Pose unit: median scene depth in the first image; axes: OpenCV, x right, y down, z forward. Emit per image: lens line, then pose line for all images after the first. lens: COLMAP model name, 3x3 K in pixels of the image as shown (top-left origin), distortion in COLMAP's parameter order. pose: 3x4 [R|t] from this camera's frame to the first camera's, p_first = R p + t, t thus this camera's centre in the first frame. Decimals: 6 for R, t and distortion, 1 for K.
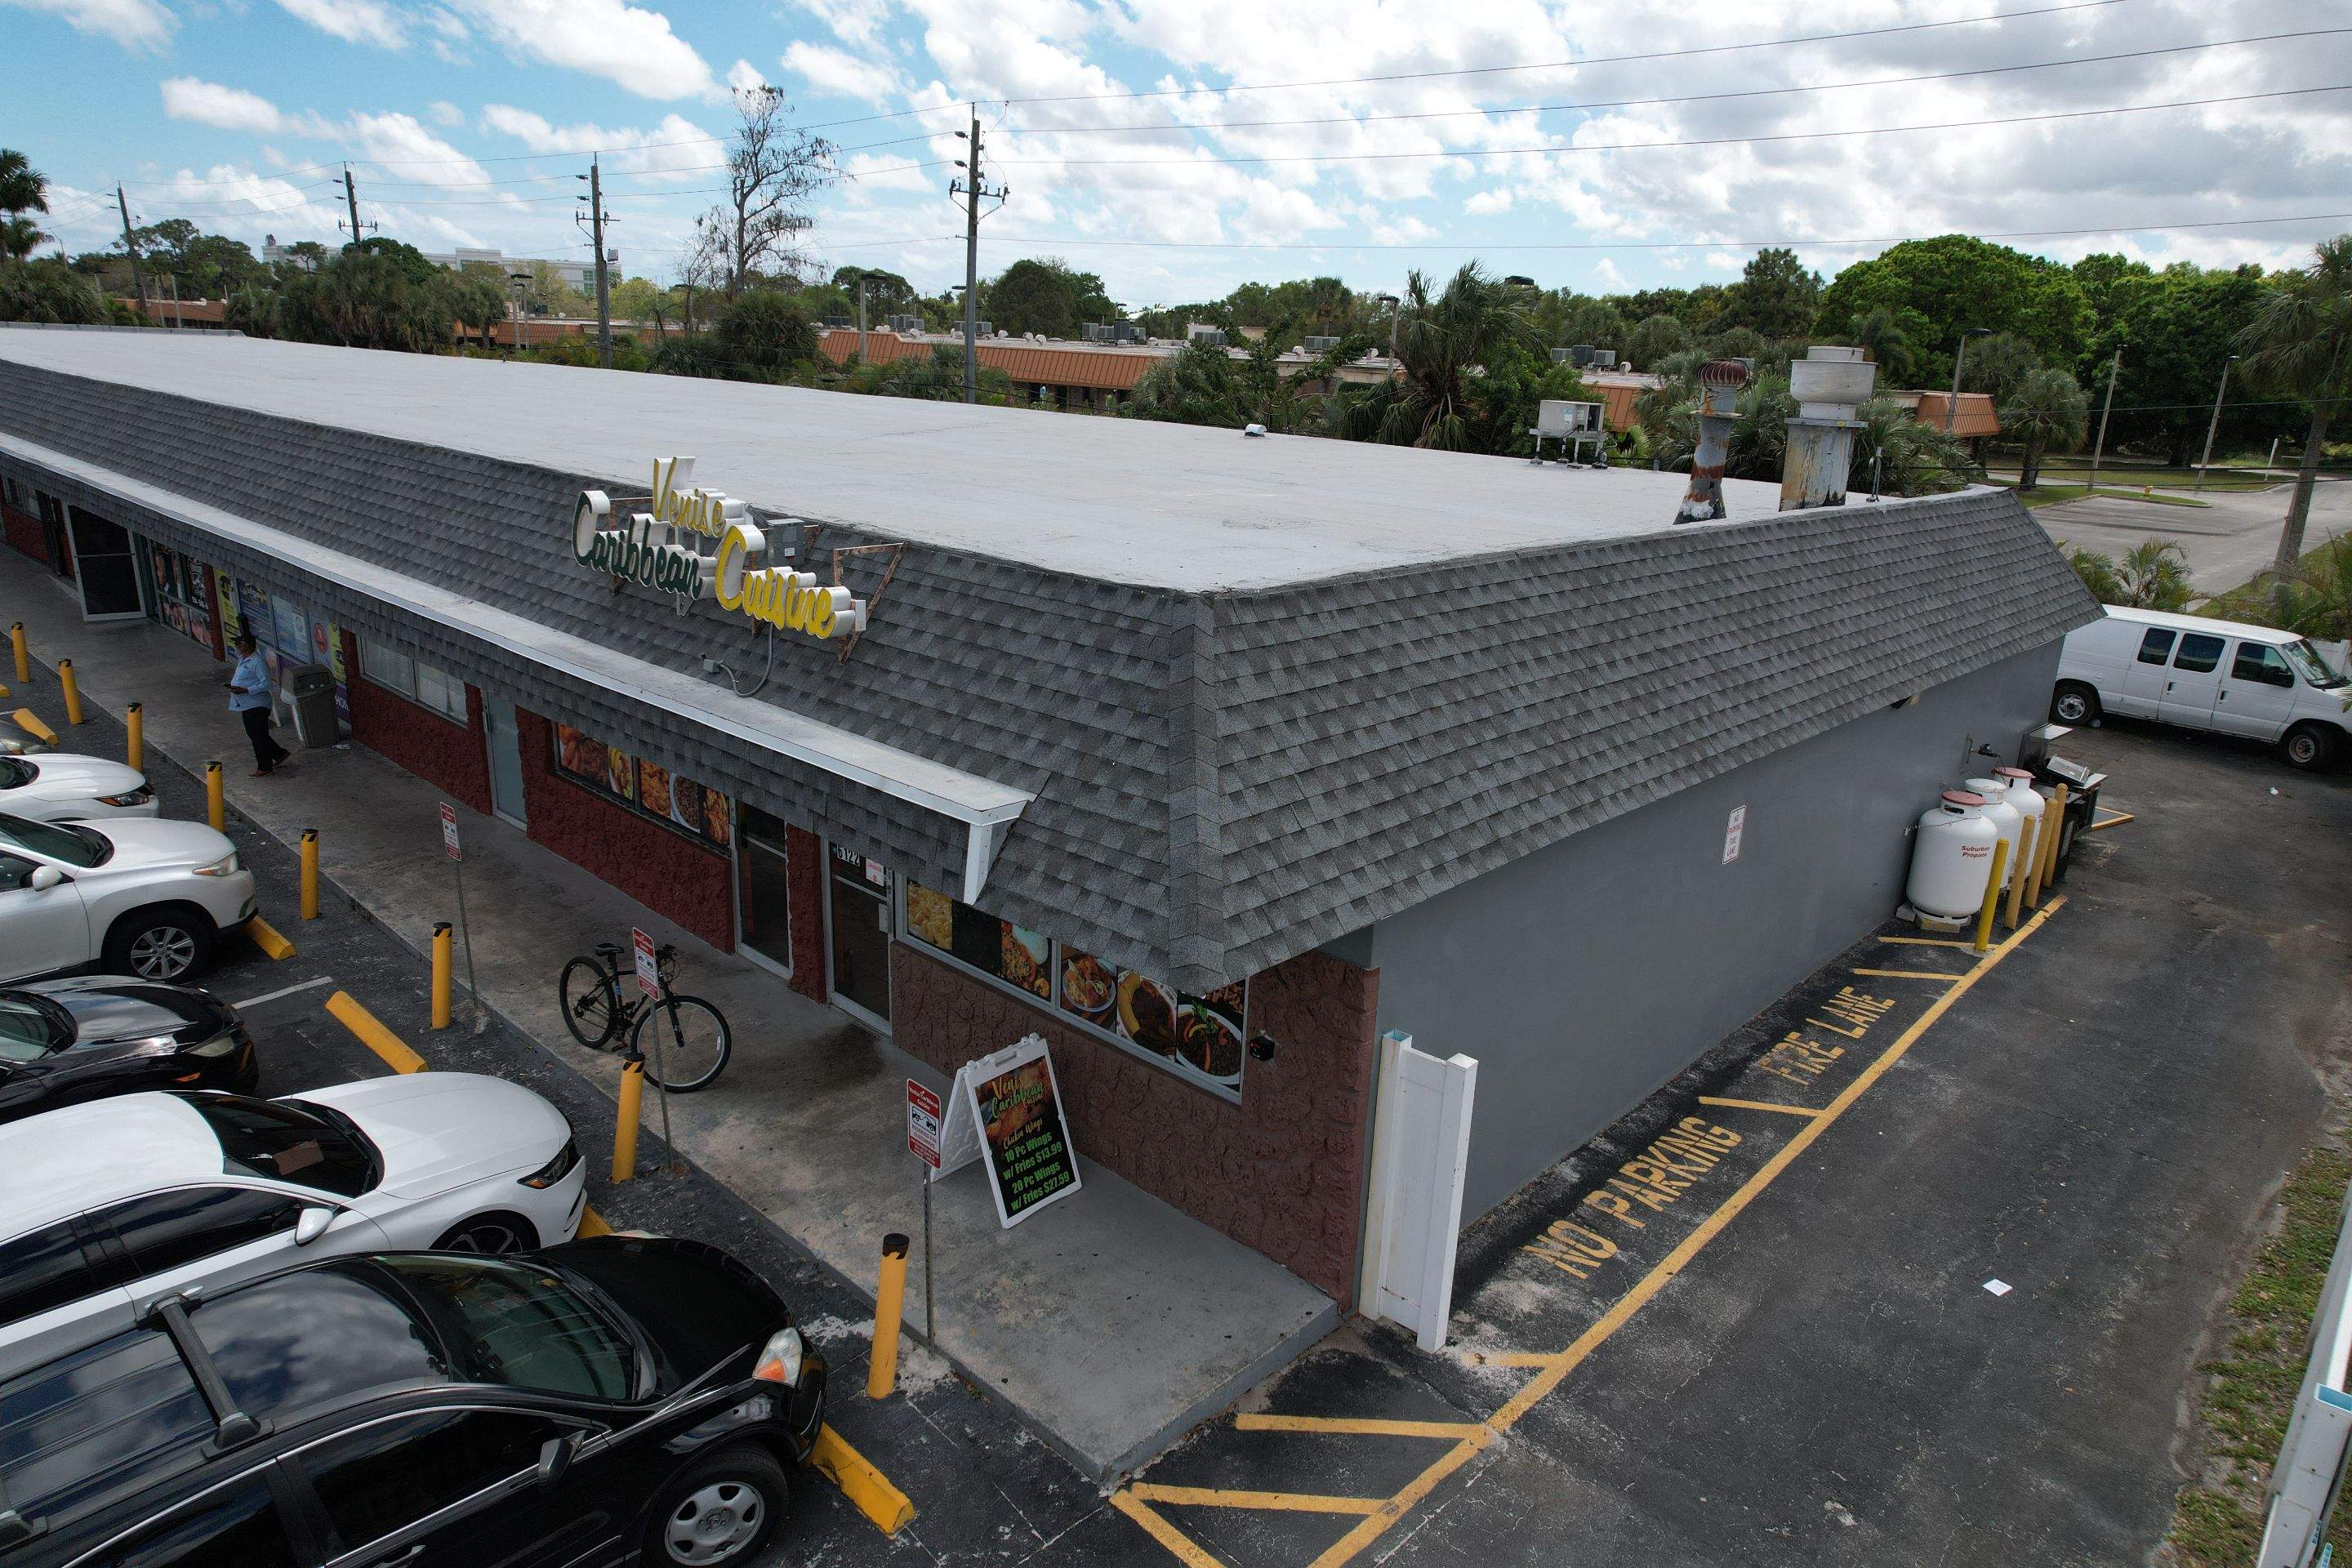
lens RADIAL K [[1491.7, 0, 1188.2], [0, 1491.7, 784.8], [0, 0, 1]] dist [-0.029493, 0.015664]
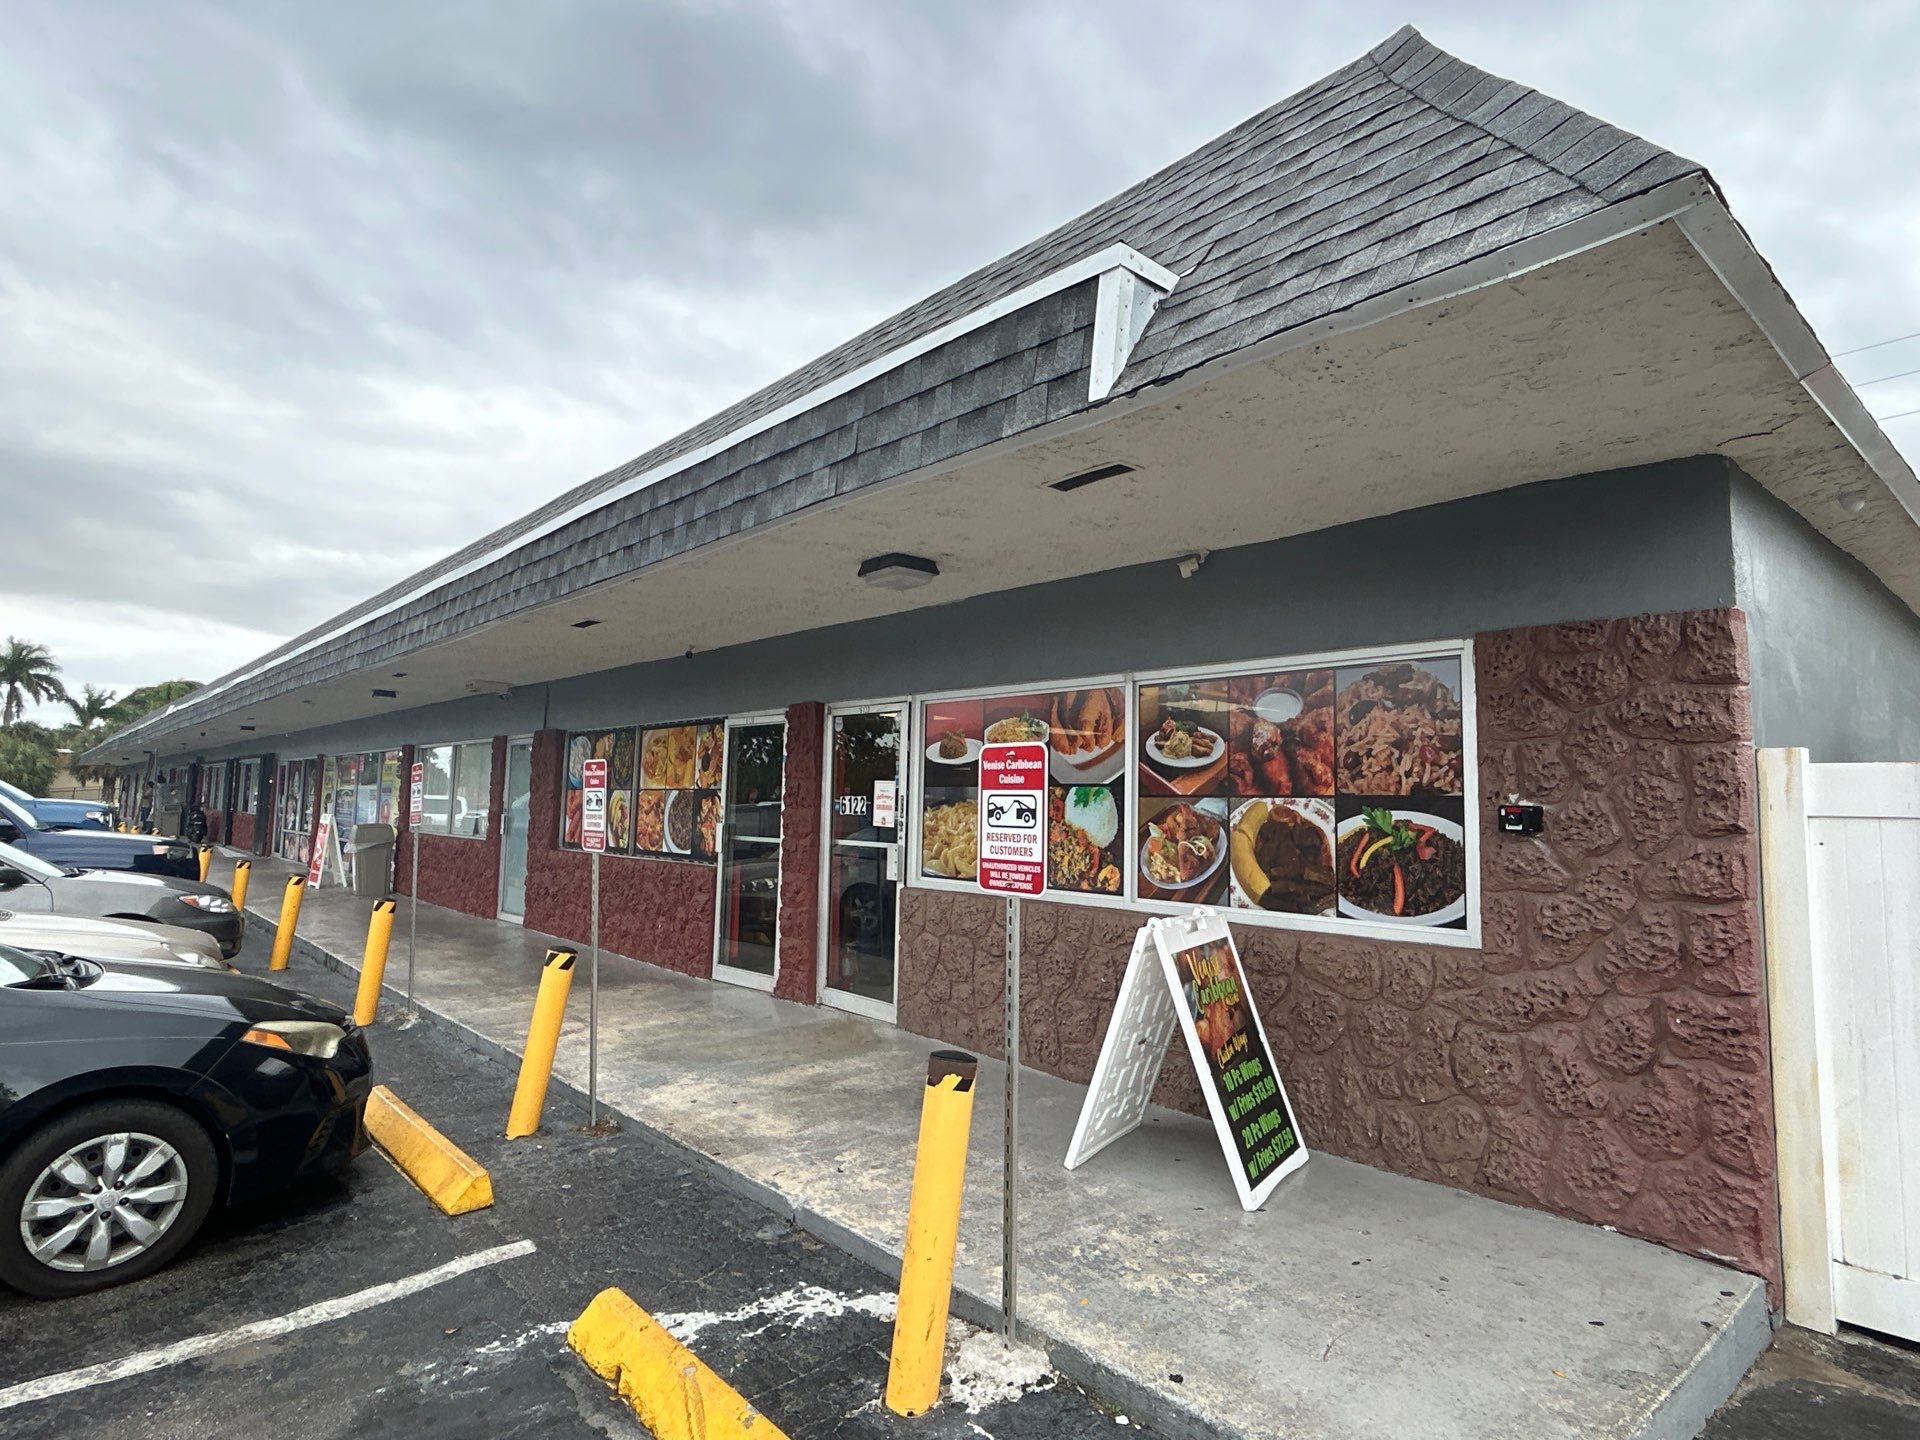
lens RADIAL K [[1057.1, 0, 974.7], [0, 1057.1, 718.3], [0, 0, 1]] dist [0.013442, -0.000458]
pose [[0.996451, -0.027191, -0.079667, -0.131770], [-0.004837, 0.926339, -0.376660, 0.284706], [0.084041, 0.375708, 0.922920, 0.513718]]
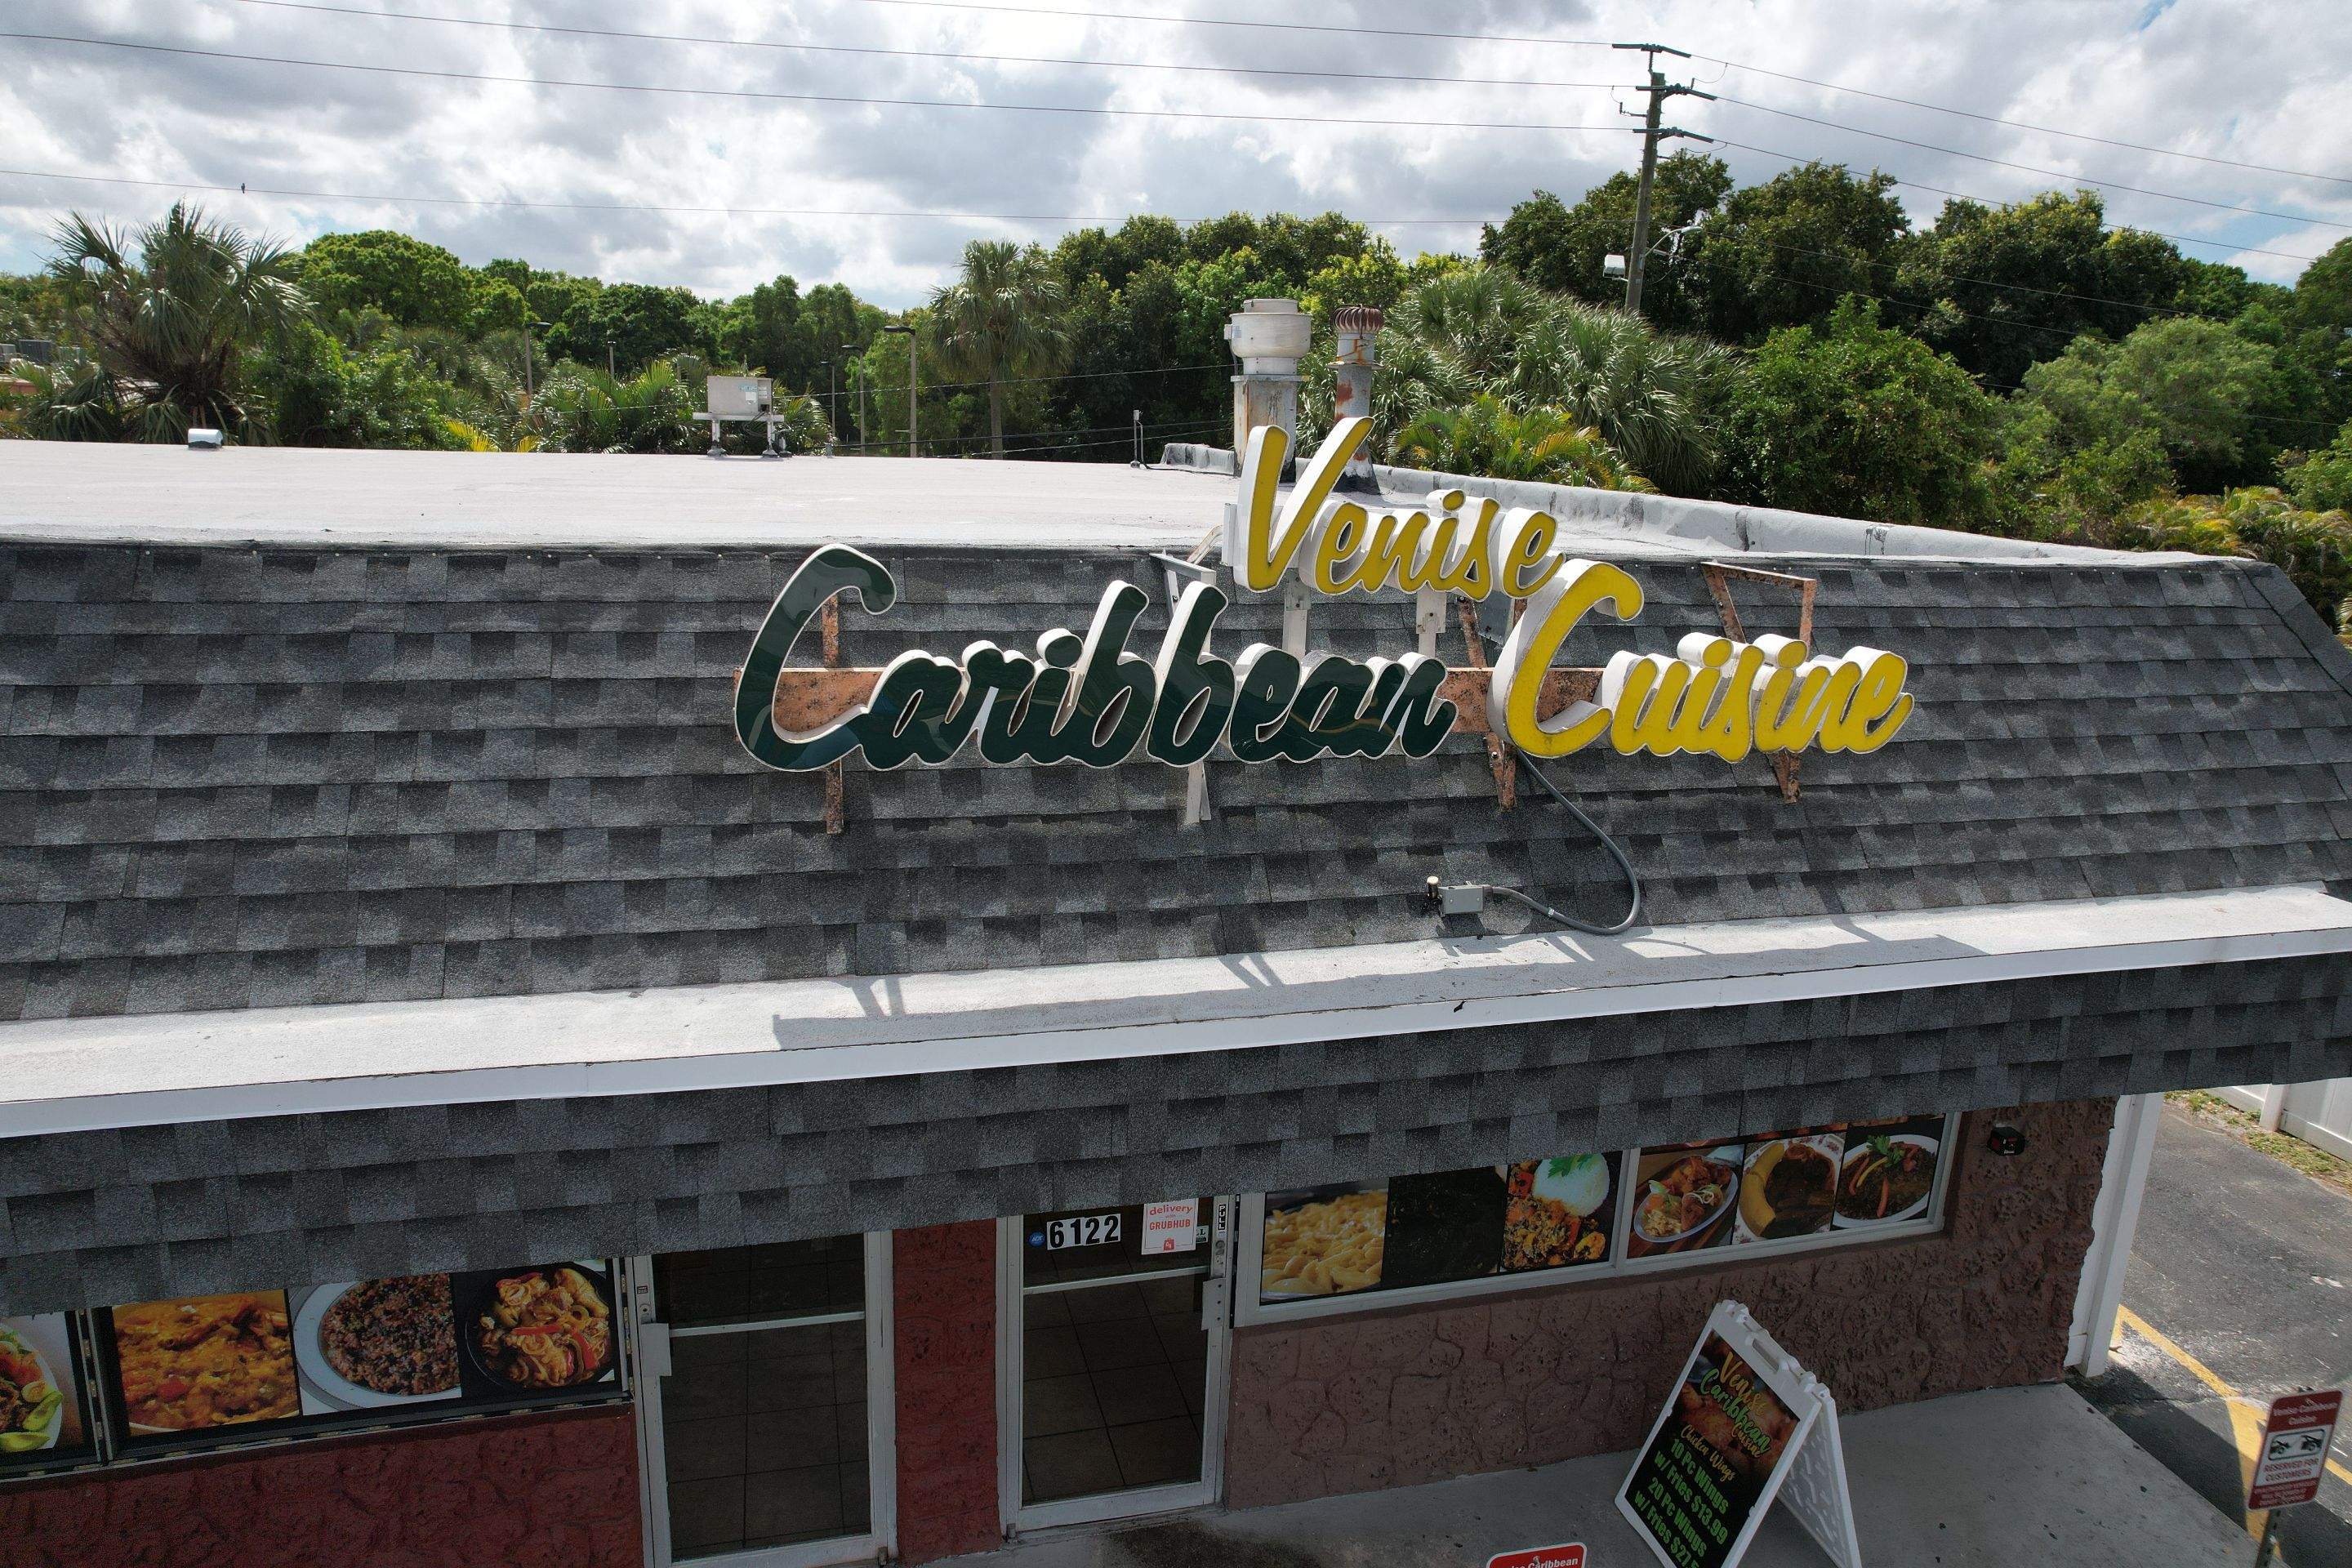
lens RADIAL K [[1491.7, 0, 1178.4], [0, 1491.7, 783.1], [0, 0, 1]] dist [-0.029493, 0.015664]
pose [[0.536262, -0.229718, 0.812190, -0.718415], [0.234521, 0.964915, 0.118067, -0.185427], [-0.810816, 0.127160, 0.571321, 0.821211]]
